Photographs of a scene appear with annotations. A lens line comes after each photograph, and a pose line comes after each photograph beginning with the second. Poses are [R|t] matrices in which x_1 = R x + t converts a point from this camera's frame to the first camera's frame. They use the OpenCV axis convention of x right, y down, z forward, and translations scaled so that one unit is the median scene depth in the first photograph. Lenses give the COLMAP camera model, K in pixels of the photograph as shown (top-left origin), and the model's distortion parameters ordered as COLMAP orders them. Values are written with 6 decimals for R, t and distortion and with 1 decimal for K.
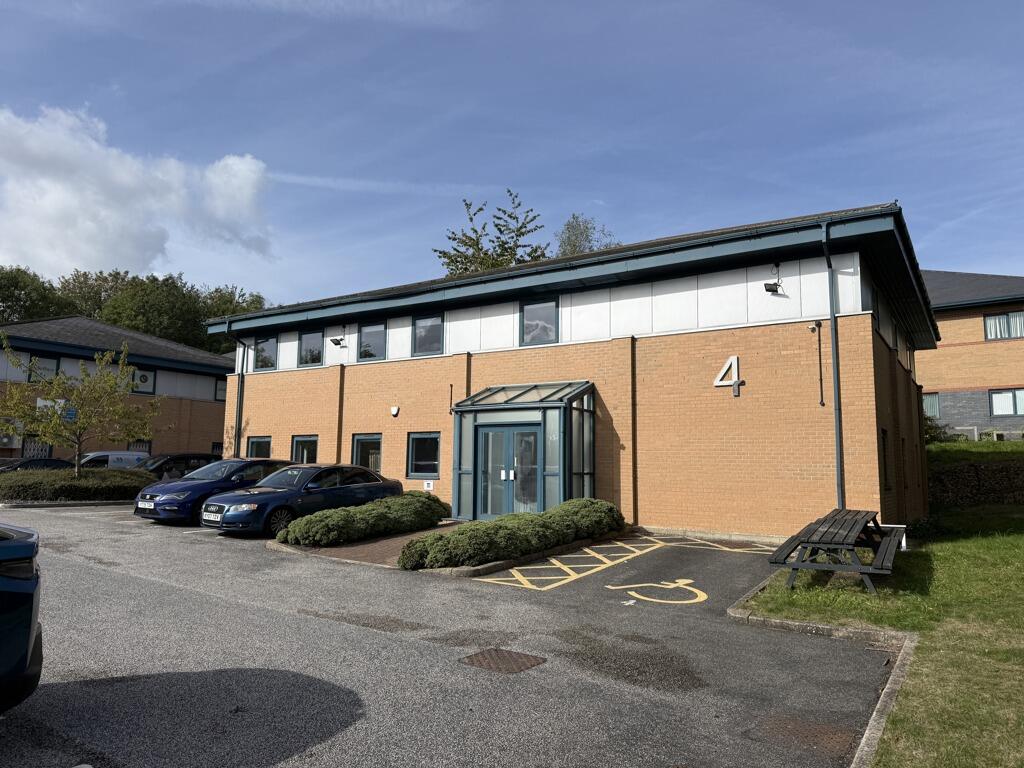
lens RADIAL K [[719.6, 0, 512.0], [0, 719.6, 384.0], [0, 0, 1]] dist [0.084601, 0.000389]
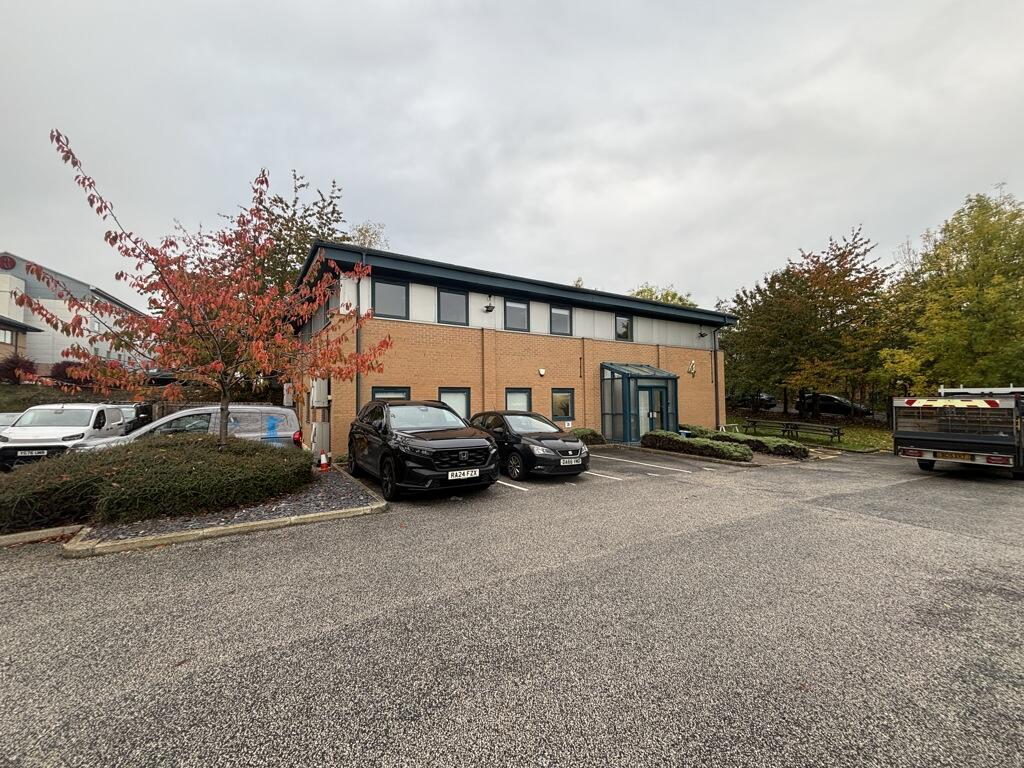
lens RADIAL K [[408.8, 0, 512.0], [0, 408.8, 384.0], [0, 0, 1]] dist [-0.000602, -0.000196]
pose [[0.424840, 0.021924, 0.905003, -0.919581], [-0.093281, 0.995445, 0.019674, 0.053001], [-0.900450, -0.092778, 0.424950, 0.759172]]
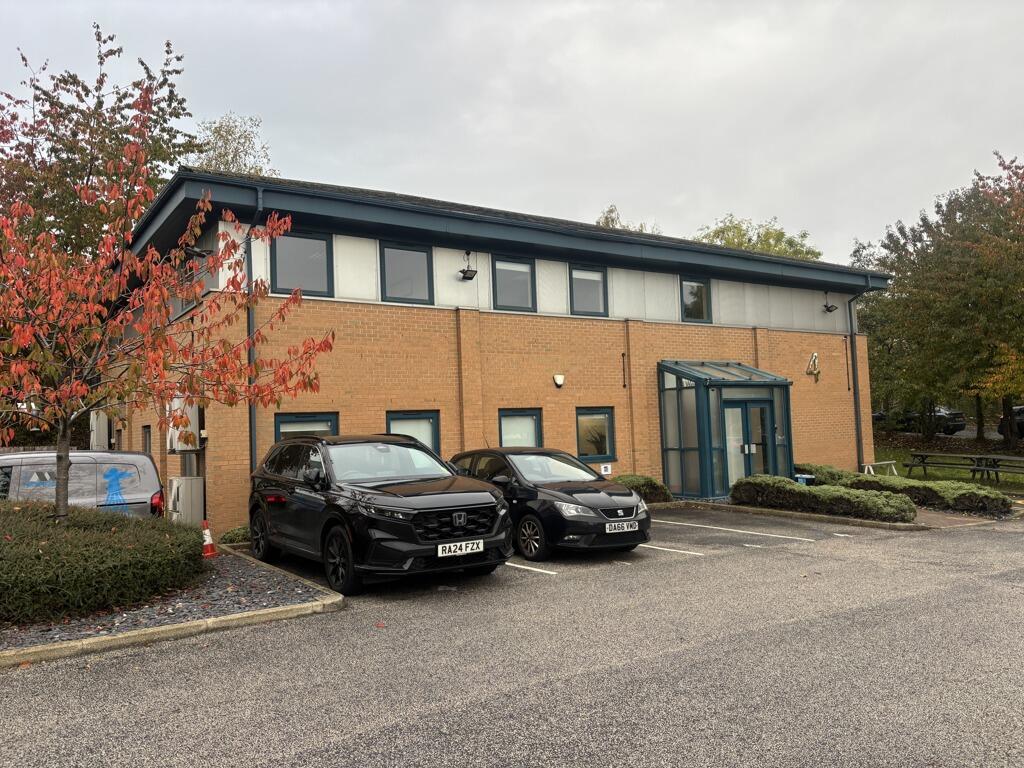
lens RADIAL K [[779.1, 0, 512.0], [0, 779.1, 384.0], [0, 0, 1]] dist [0.005605, 0.010509]
pose [[0.390277, 0.028692, 0.920250, -1.009075], [-0.069096, 0.997608, -0.001800, 0.049458], [-0.918101, -0.062883, 0.391326, 0.750004]]
